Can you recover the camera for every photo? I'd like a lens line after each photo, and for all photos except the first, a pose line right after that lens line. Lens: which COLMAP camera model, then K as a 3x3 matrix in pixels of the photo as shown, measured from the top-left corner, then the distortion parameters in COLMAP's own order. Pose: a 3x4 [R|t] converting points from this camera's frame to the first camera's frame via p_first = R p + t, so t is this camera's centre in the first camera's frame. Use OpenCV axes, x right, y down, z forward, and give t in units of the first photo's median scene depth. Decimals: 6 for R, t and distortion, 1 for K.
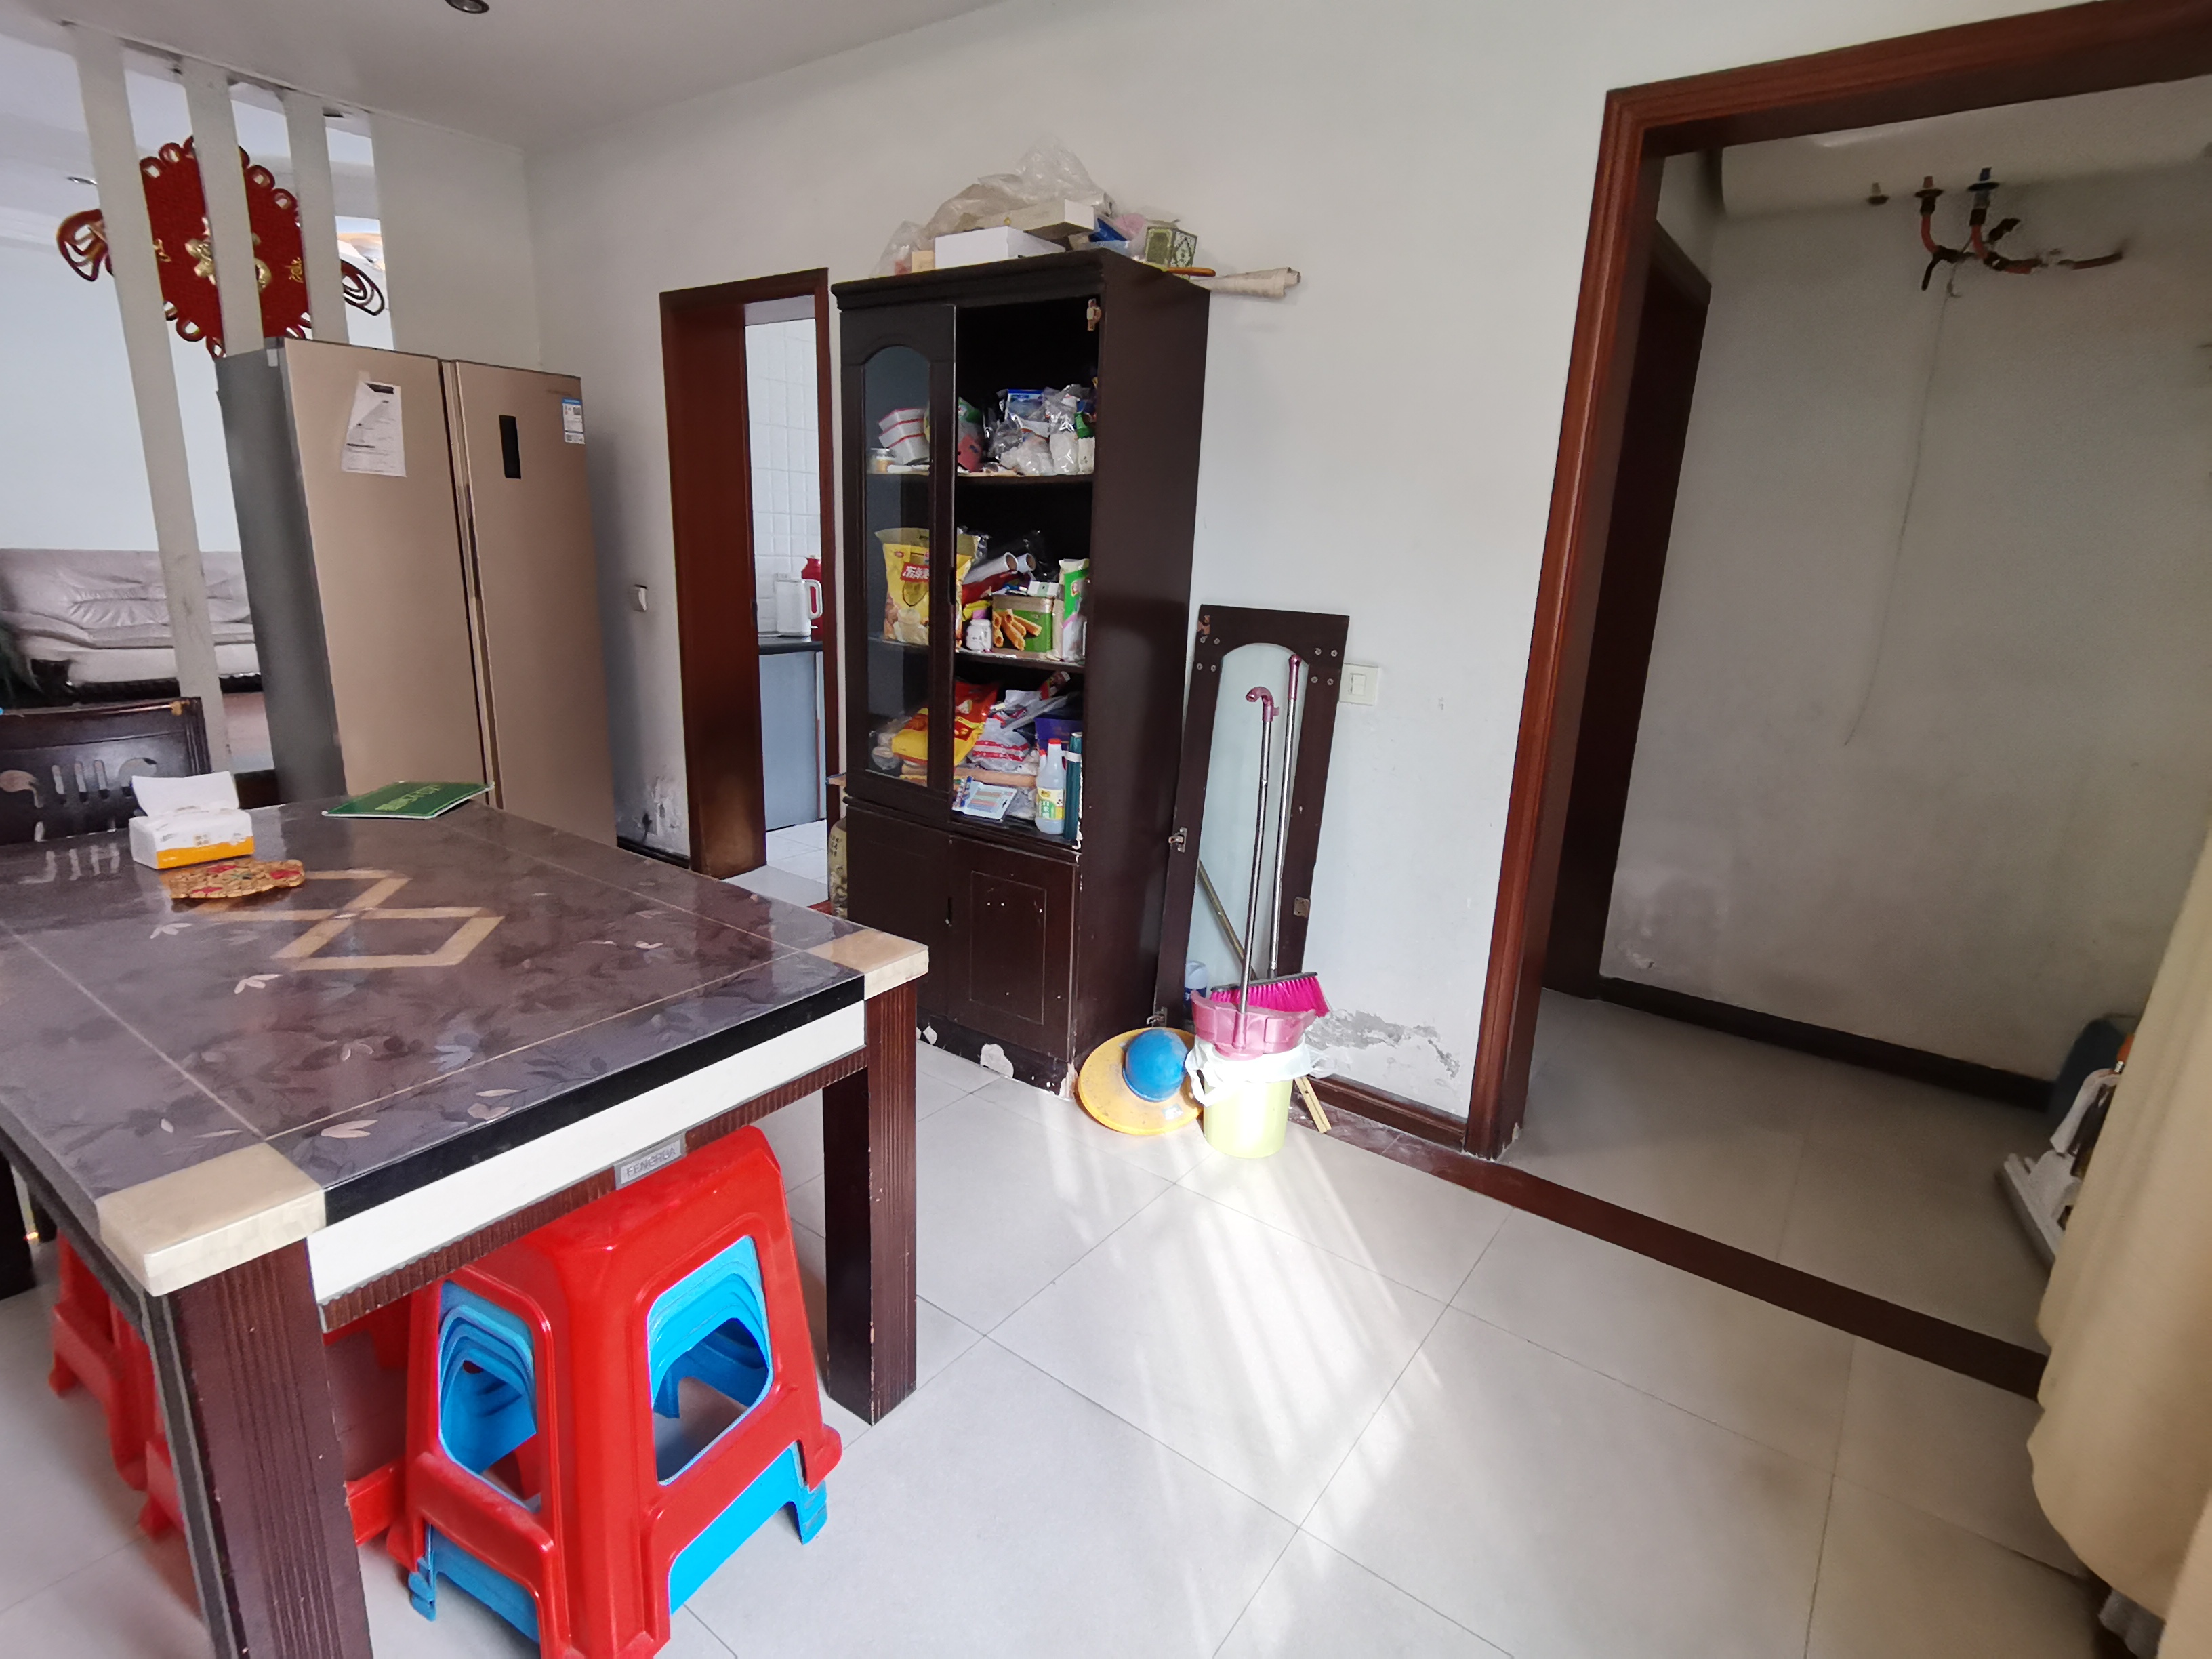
lens RADIAL K [[1097.3, 0, 1108.0], [0, 1097.3, 822.9], [0, 0, 1]] dist [0.015793, -0.010755]
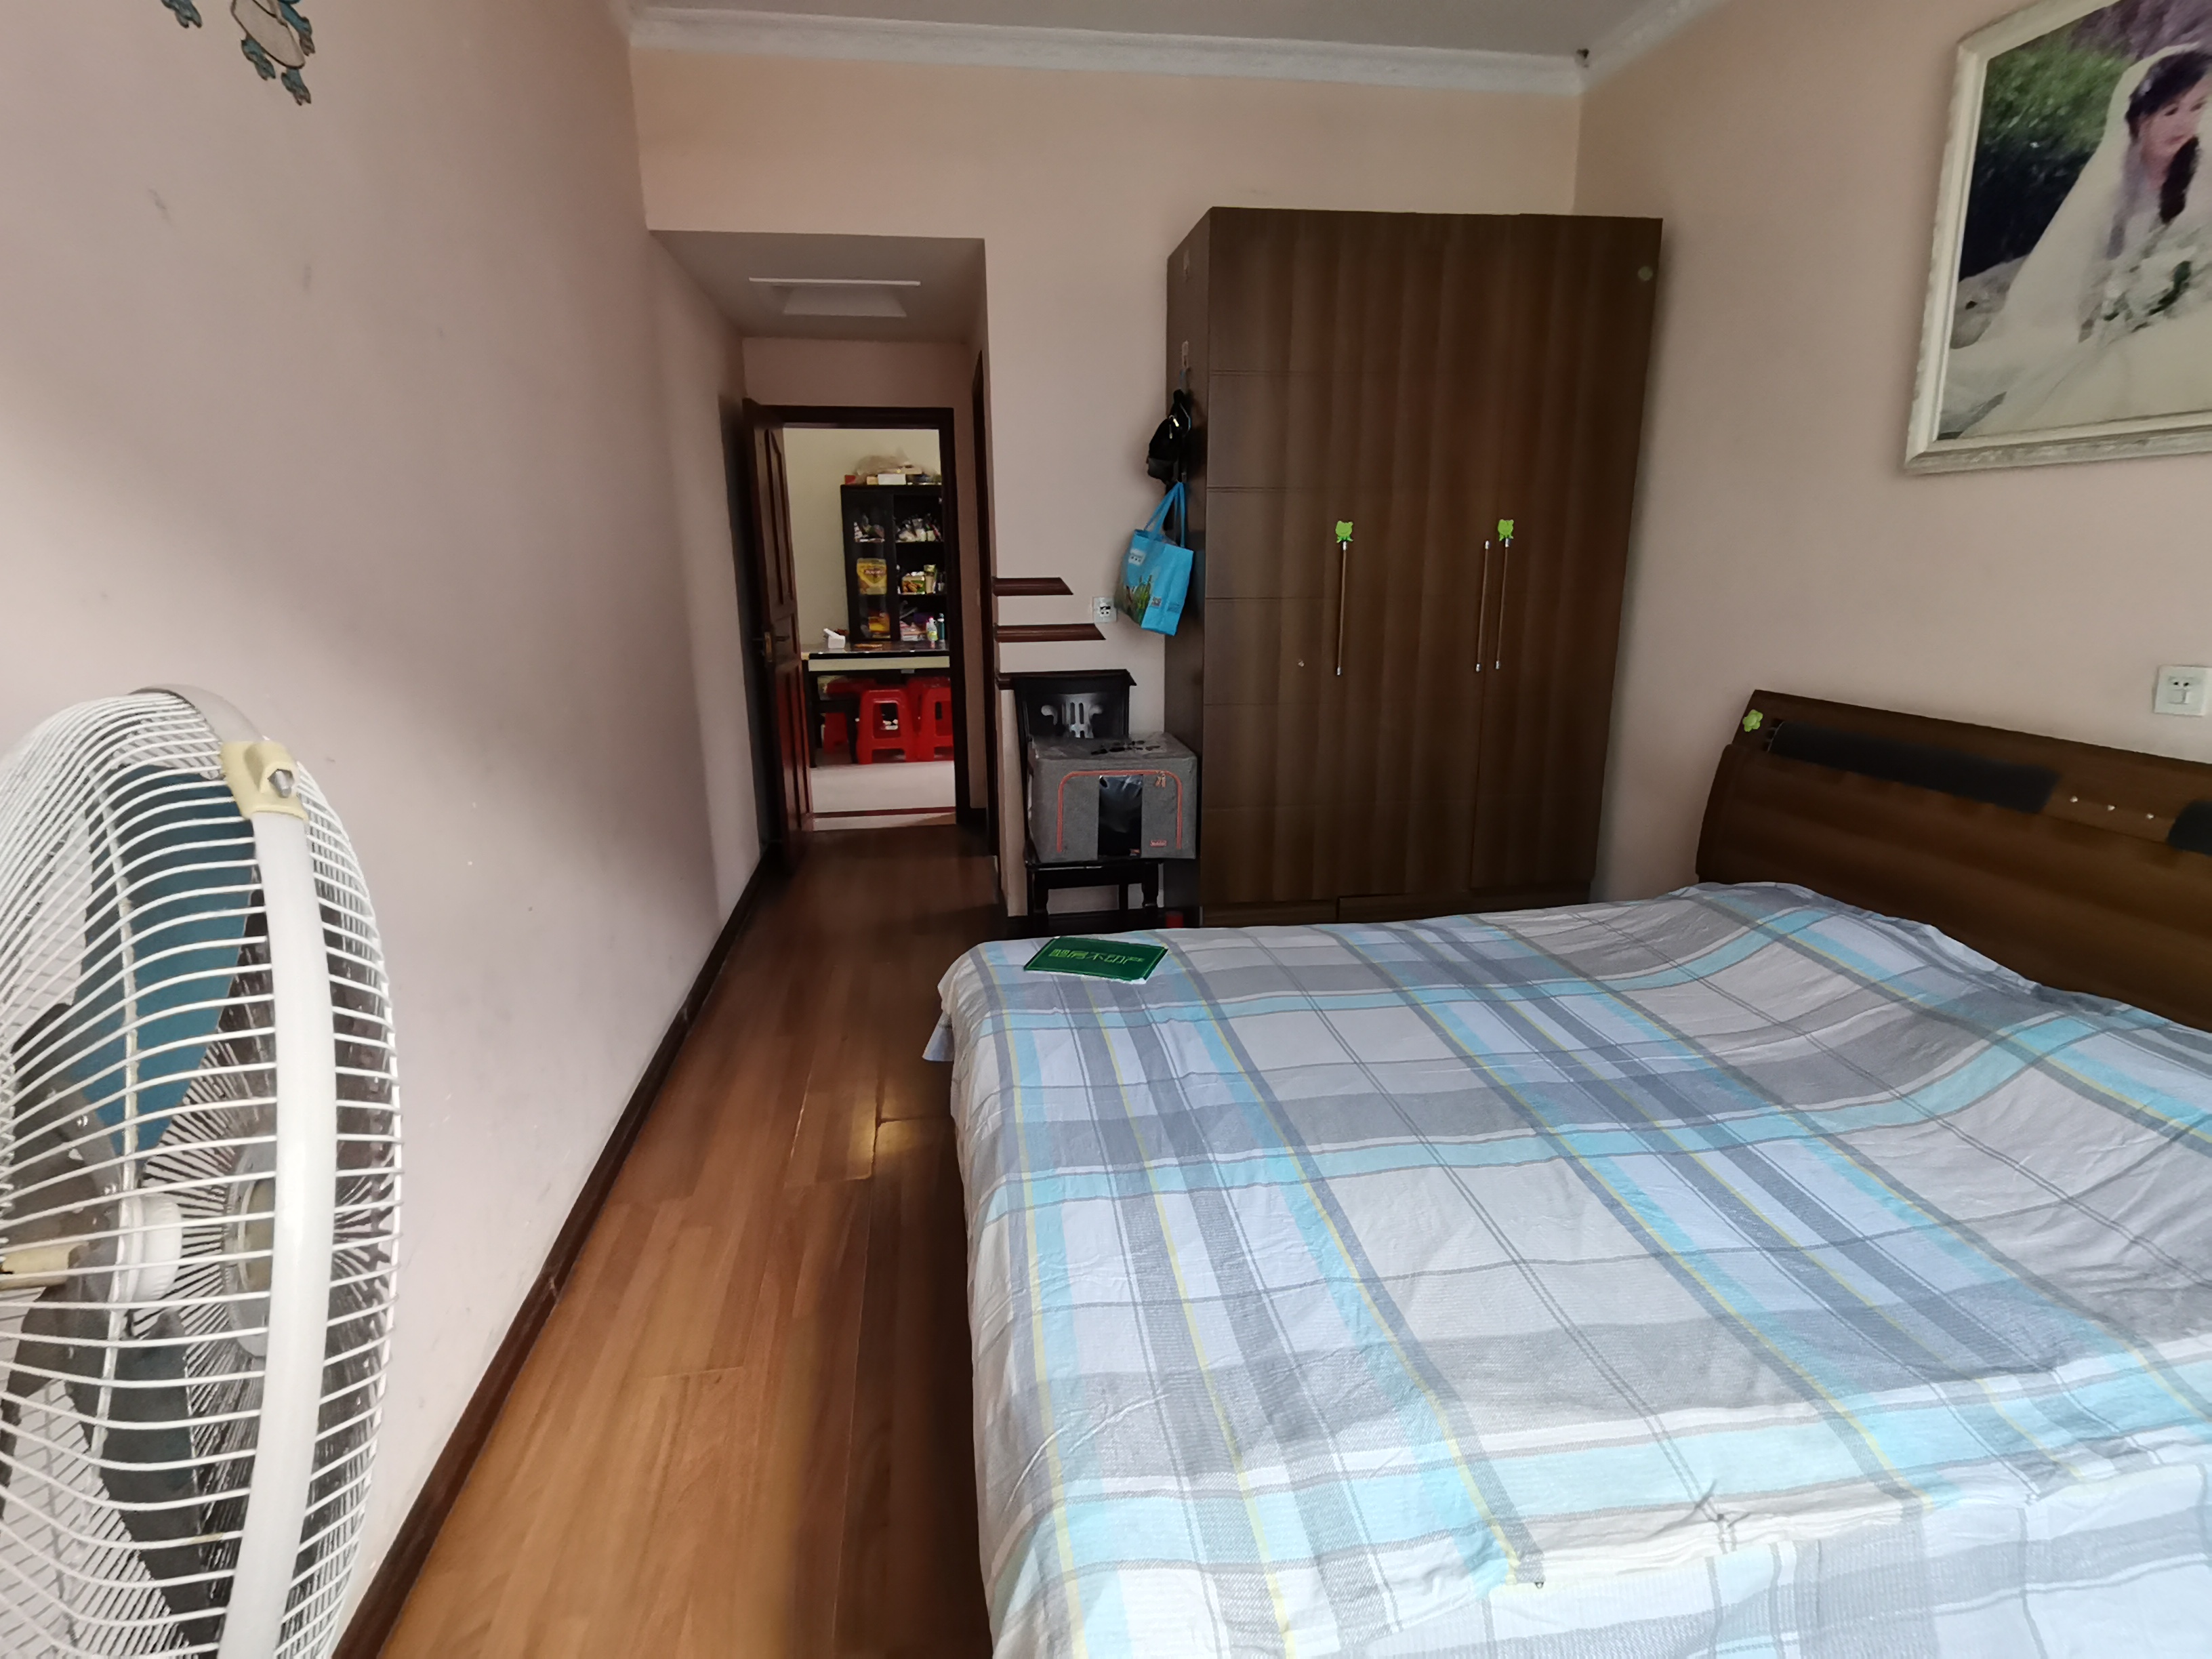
lens RADIAL K [[1097.3, 0, 1113.0], [0, 1097.3, 821.7], [0, 0, 1]] dist [0.015793, -0.010755]
pose [[0.710171, -0.216056, 0.670057, -2.042469], [0.210988, 0.973316, 0.090221, 0.352990], [-0.671670, 0.077302, 0.736806, -1.838233]]
